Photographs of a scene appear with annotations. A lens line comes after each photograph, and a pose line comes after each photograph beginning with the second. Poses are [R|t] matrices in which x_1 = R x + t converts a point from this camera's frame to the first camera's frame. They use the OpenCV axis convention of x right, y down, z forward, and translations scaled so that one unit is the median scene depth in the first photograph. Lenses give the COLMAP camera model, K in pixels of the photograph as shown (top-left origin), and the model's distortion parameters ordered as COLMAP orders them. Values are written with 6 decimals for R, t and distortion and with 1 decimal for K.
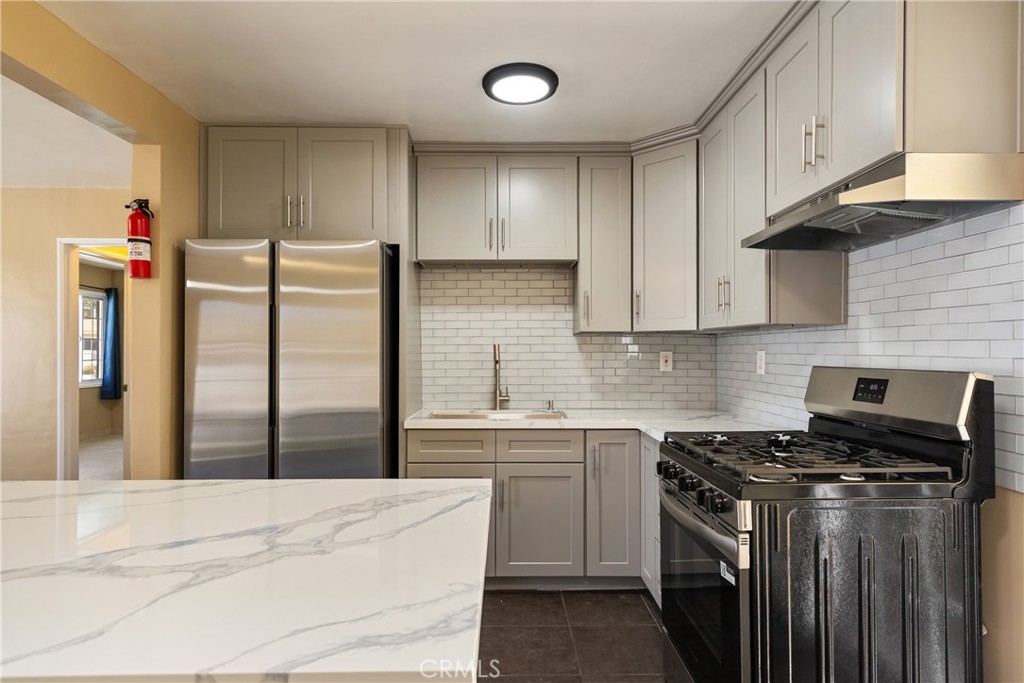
lens RADIAL K [[583.4, 0, 517.5], [0, 583.4, 349.5], [0, 0, 1]] dist [0.002543, -0.000525]
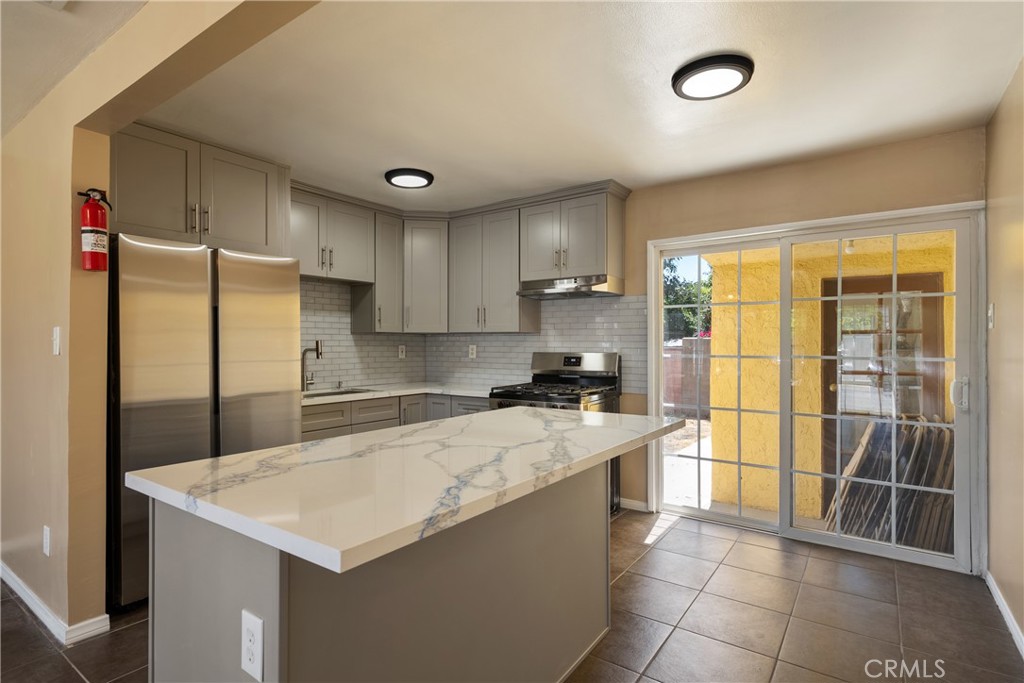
lens RADIAL K [[512.5, 0, 511.5], [0, 512.5, 342.8], [0, 0, 1]] dist [-0.003235, 0.000545]
pose [[0.597712, 0.002606, 0.801706, -0.722799], [-0.002822, 0.999995, -0.001146, -0.003061], [-0.801706, -0.001577, 0.597717, -0.043440]]
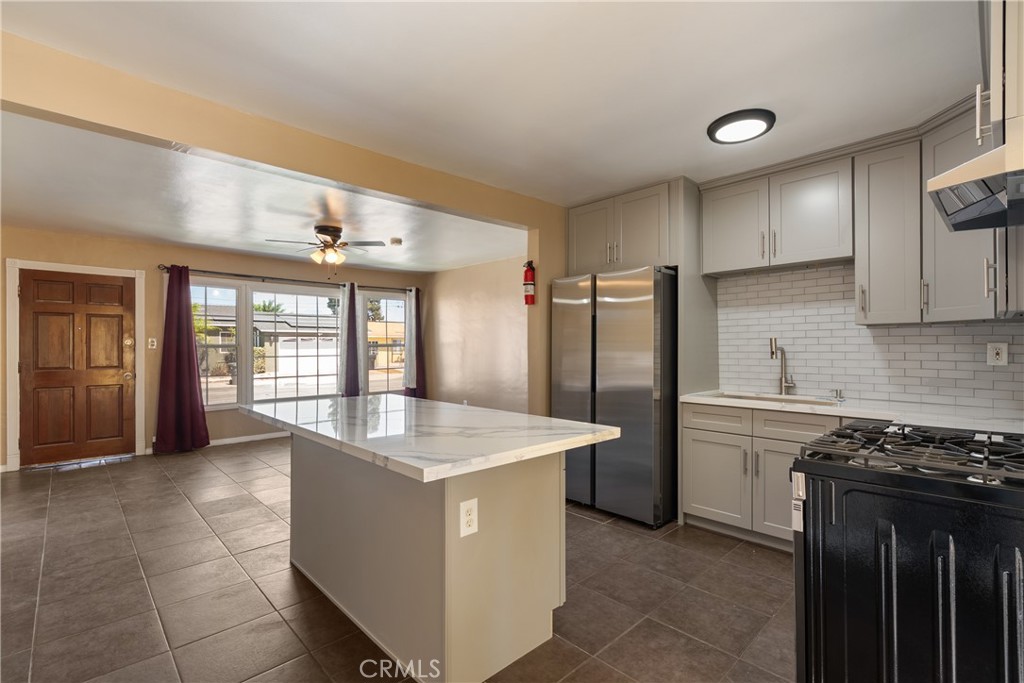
lens RADIAL K [[468.2, 0, 510.6], [0, 468.2, 344.0], [0, 0, 1]] dist [-0.003452, -0.000780]
pose [[0.673701, -0.005693, -0.738982, 0.308489], [0.006880, 0.999975, -0.001431, 0.001367], [0.738972, -0.004120, 0.673723, -0.016893]]
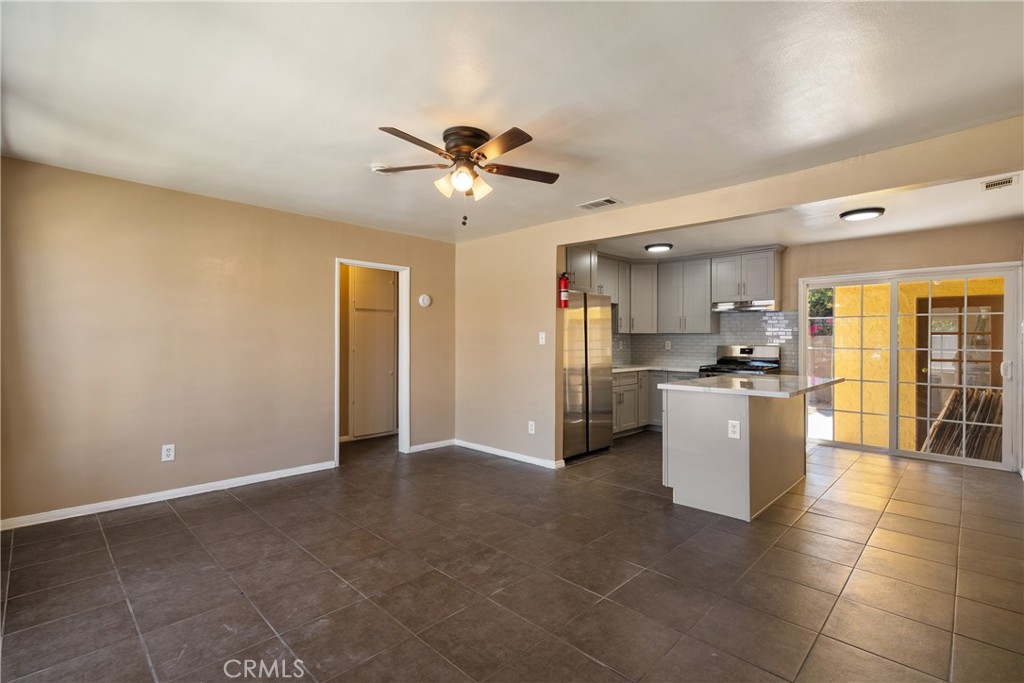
lens RADIAL K [[468.2, 0, 516.6], [0, 468.2, 339.0], [0, 0, 1]] dist [-0.003452, -0.000780]
pose [[0.716070, 0.004001, 0.698017, -1.574317], [-0.005280, 0.999986, -0.000314, -0.003057], [-0.698009, -0.003461, 0.716081, -0.111326]]
